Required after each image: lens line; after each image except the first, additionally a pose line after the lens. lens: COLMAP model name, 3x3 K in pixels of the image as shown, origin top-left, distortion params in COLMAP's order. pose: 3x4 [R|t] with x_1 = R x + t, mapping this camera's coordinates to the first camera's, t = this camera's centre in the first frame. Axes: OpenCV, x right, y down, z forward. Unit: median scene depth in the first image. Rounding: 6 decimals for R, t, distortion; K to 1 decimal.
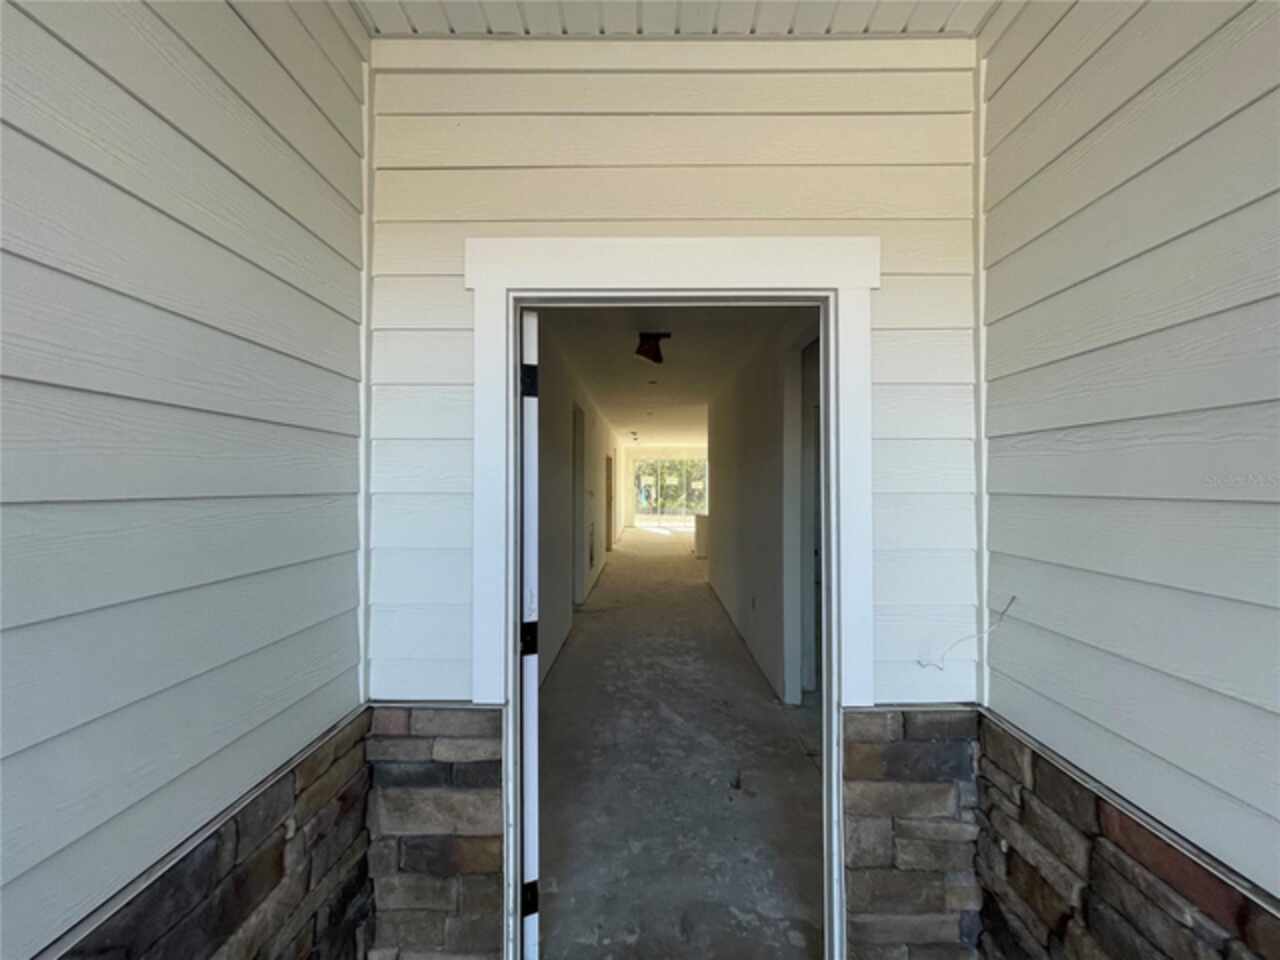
lens RADIAL K [[517.1, 0, 645.0], [0, 517.1, 474.2], [0, 0, 1]] dist [-0.003122, 0.000484]
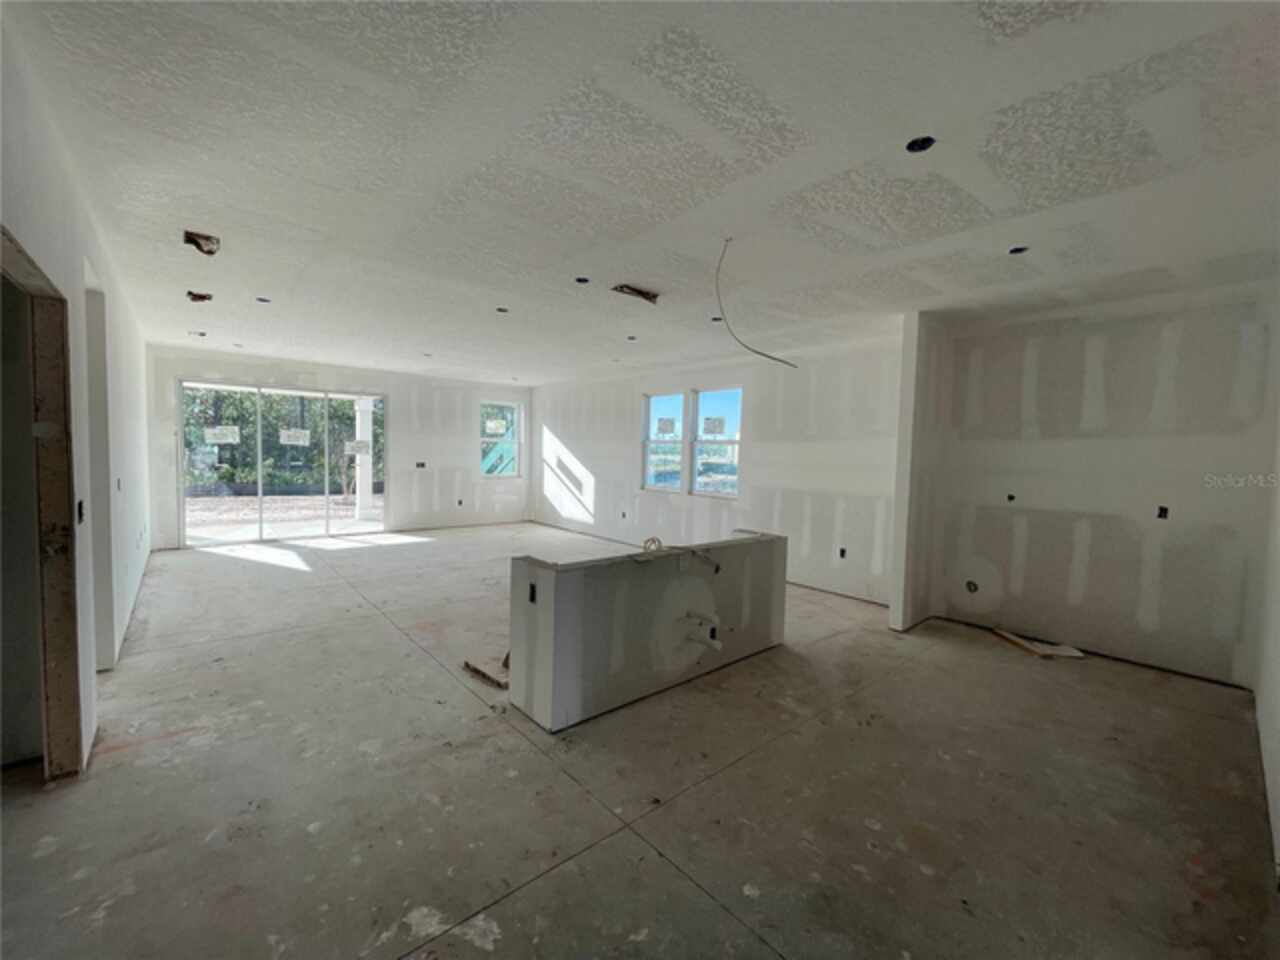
lens RADIAL K [[517.1, 0, 648.9], [0, 517.1, 480.6], [0, 0, 1]] dist [-0.003122, 0.000484]
pose [[0.742677, -0.018890, 0.669383, -0.031331], [-0.036227, 0.997005, 0.068330, 0.013111], [-0.668669, -0.074997, 0.739768, 0.676705]]
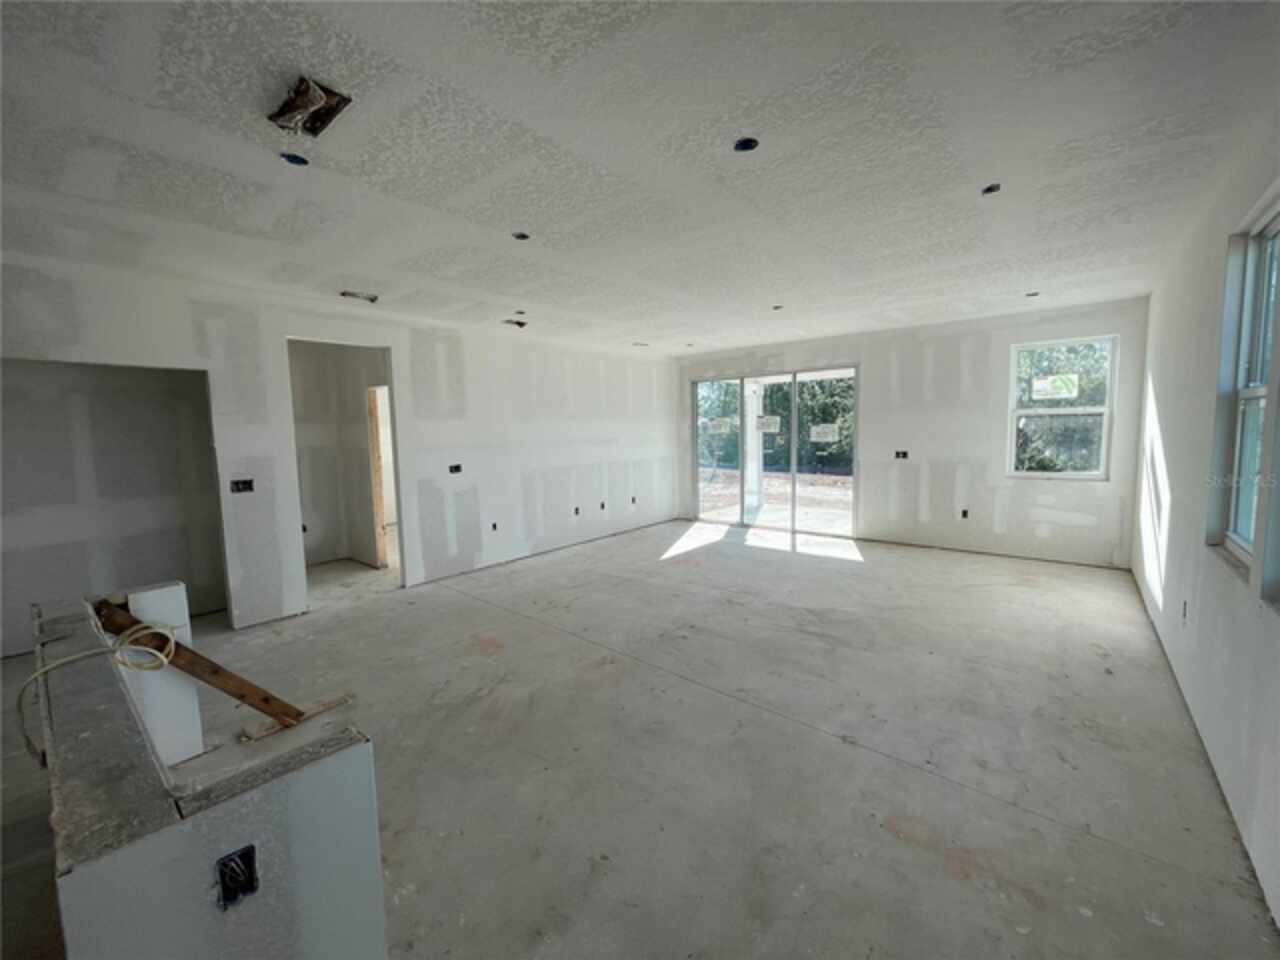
lens RADIAL K [[517.1, 0, 638.3], [0, 517.1, 481.5], [0, 0, 1]] dist [-0.003122, 0.000484]
pose [[0.773275, 0.046167, -0.632387, 0.364024], [0.031832, 0.993262, 0.111435, 0.012726], [0.633271, -0.106300, 0.766595, 0.866707]]
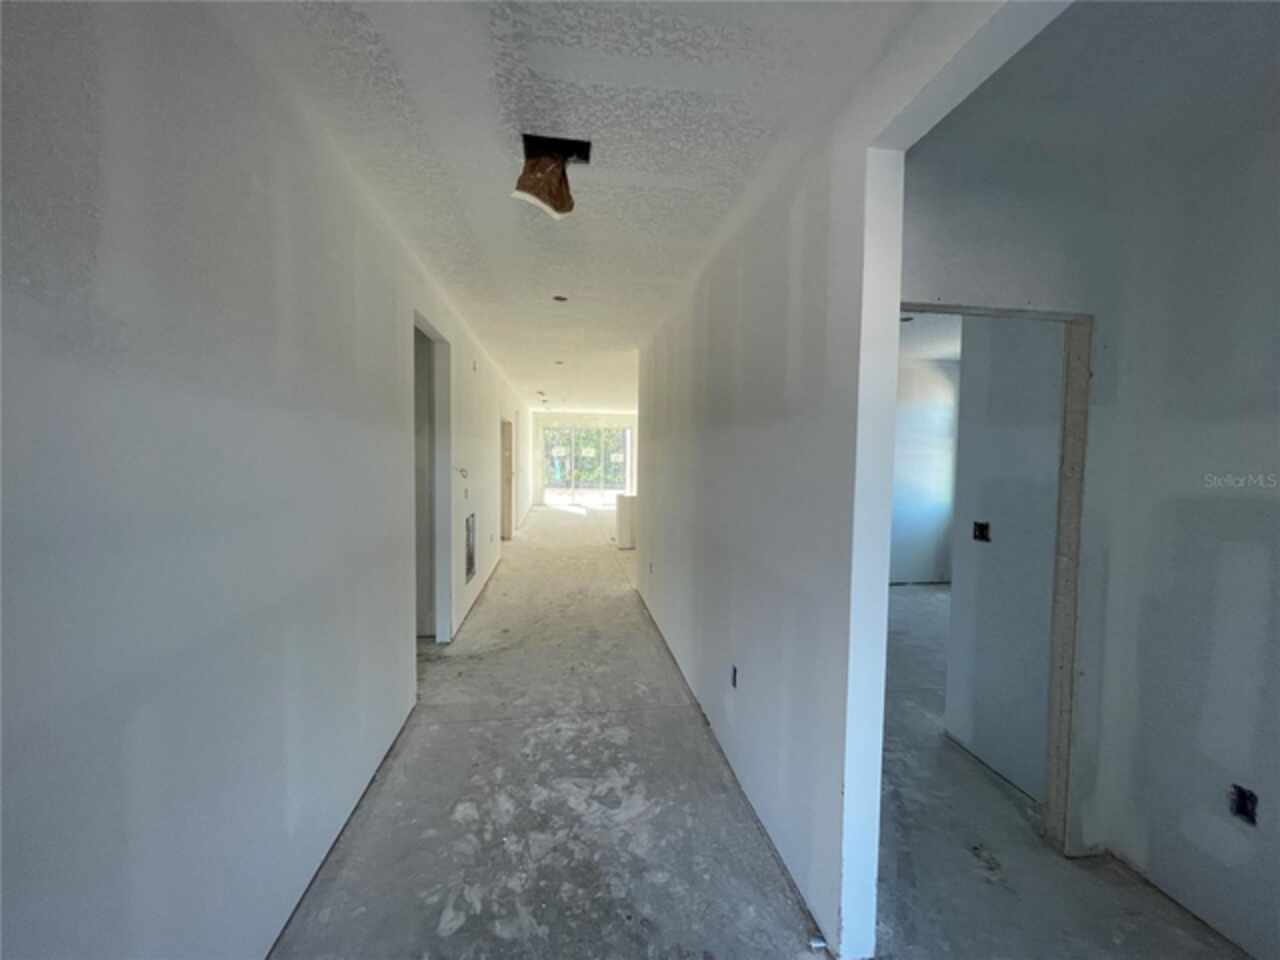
lens RADIAL K [[517.1, 0, 646.6], [0, 517.1, 477.9], [0, 0, 1]] dist [-0.003122, 0.000484]
pose [[0.986309, 0.004181, 0.164857, 0.008195], [-0.014694, 0.997930, 0.062602, 0.000382], [-0.164254, -0.064167, 0.984329, 0.174465]]
